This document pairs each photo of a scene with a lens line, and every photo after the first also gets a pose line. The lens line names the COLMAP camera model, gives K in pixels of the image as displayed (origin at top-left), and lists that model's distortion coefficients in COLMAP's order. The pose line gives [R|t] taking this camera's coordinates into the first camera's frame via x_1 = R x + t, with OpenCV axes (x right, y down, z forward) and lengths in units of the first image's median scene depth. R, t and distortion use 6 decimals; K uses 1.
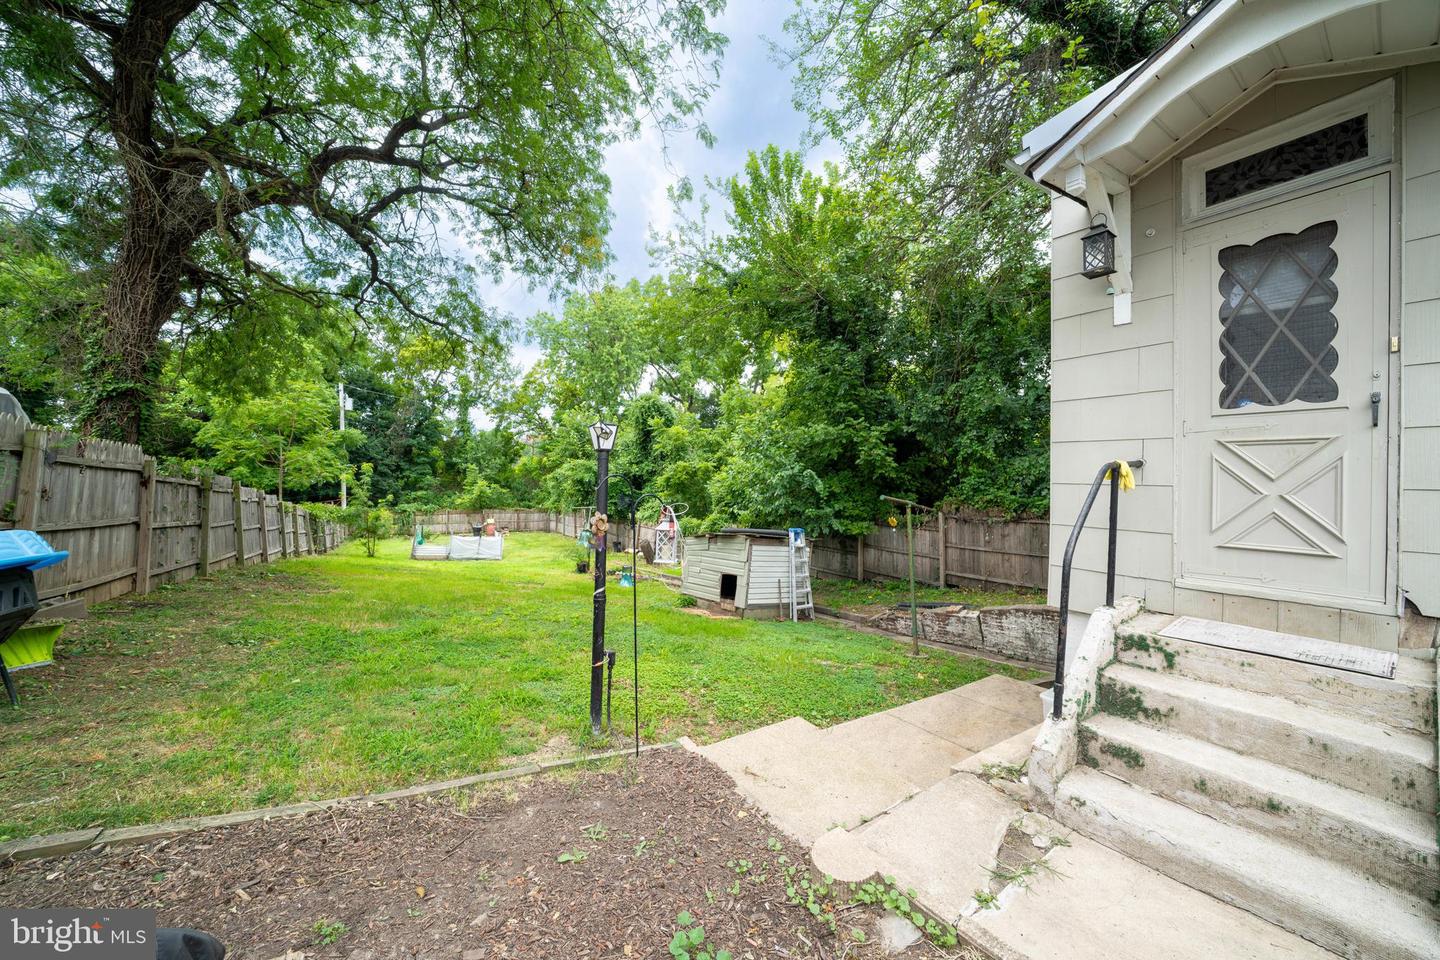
lens RADIAL K [[504.9, 0, 715.3], [0, 504.9, 474.7], [0, 0, 1]] dist [-0.018629, -0.000126]
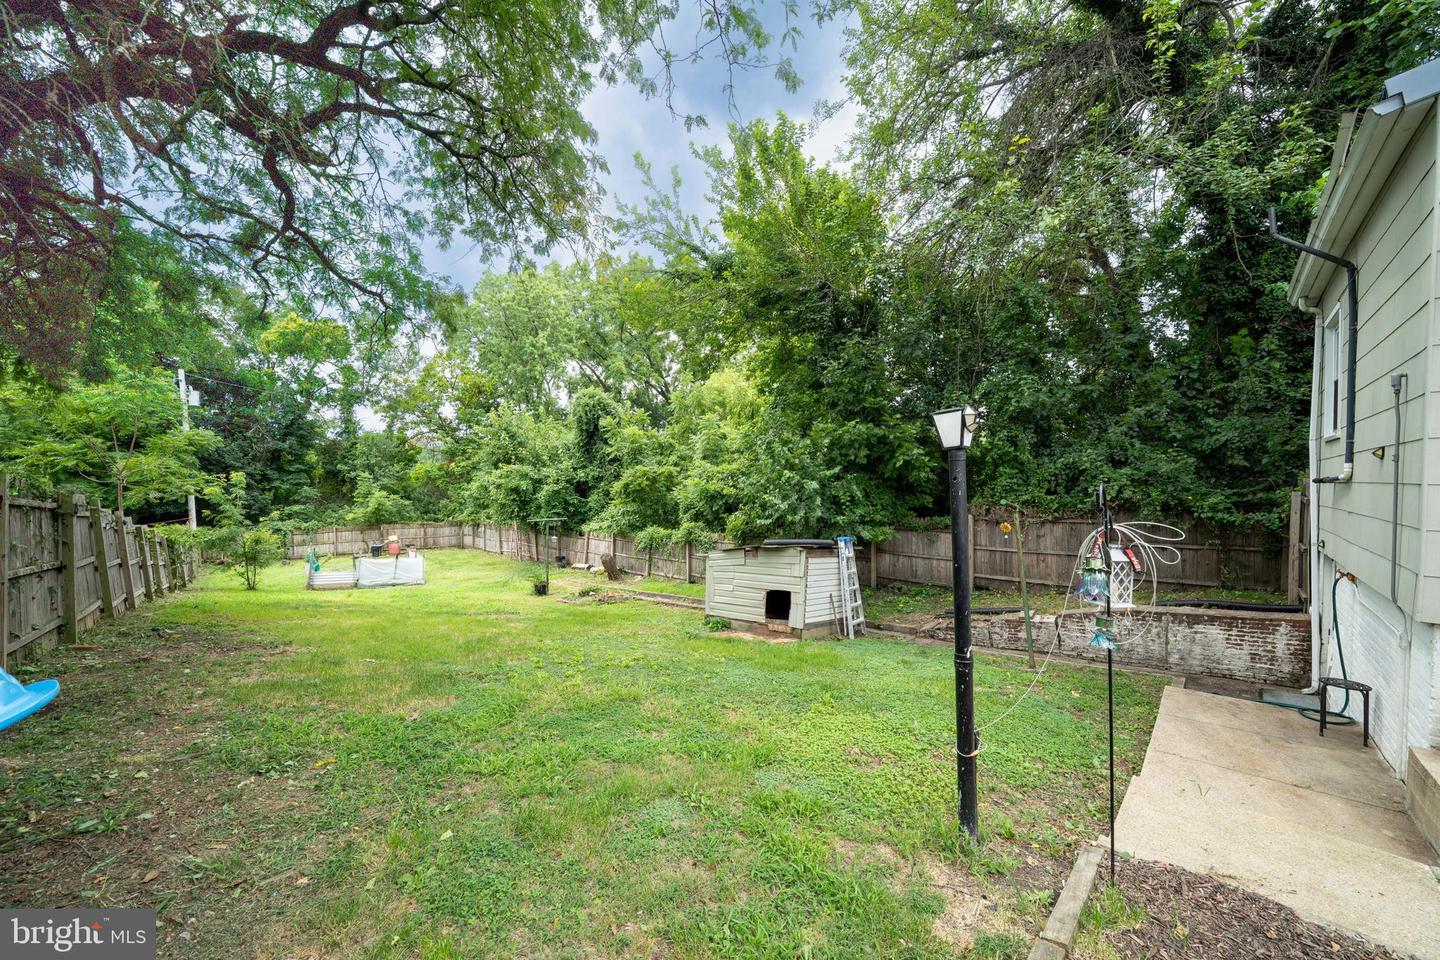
lens RADIAL K [[516.8, 0, 725.0], [0, 516.8, 494.5], [0, 0, 1]] dist [-0.019680, 0.000121]
pose [[0.979246, -0.022081, 0.201468, -0.173771], [0.015869, 0.999349, 0.032395, -0.003075], [-0.202053, -0.028525, 0.978959, 0.094278]]
